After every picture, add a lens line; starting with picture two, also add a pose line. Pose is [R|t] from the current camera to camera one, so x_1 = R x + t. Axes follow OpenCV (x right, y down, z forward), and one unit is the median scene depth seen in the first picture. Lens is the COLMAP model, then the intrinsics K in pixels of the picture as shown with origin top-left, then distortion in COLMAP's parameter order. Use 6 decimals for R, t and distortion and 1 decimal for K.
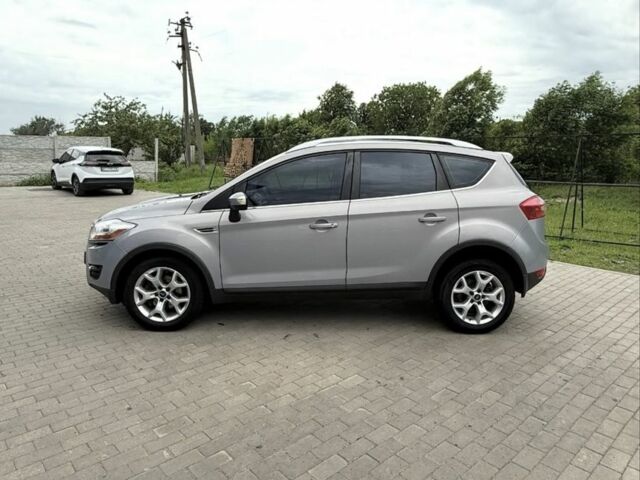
lens RADIAL K [[449.9, 0, 320.0], [0, 449.9, 240.0], [0, 0, 1]] dist [0.008344, -0.000216]
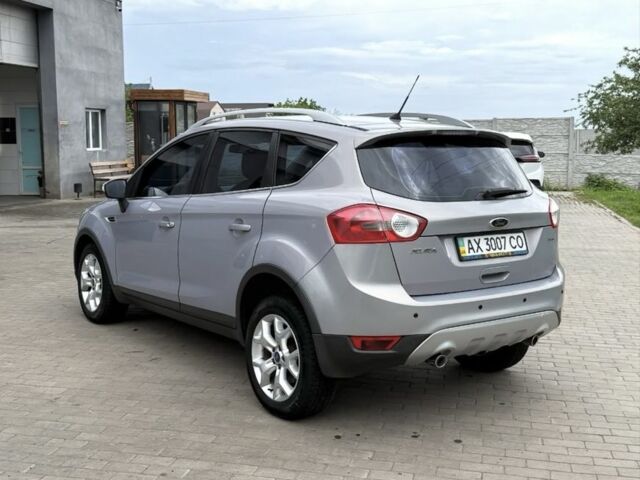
lens RADIAL K [[783.1, 0, 320.0], [0, 783.1, 240.0], [0, 0, 1]] dist [0.137913, -0.258071]
pose [[0.578404, 0.093431, -0.810382, 1.305370], [-0.151166, 0.988490, 0.006072, -0.053425], [0.801622, 0.118990, 0.585870, 0.388987]]
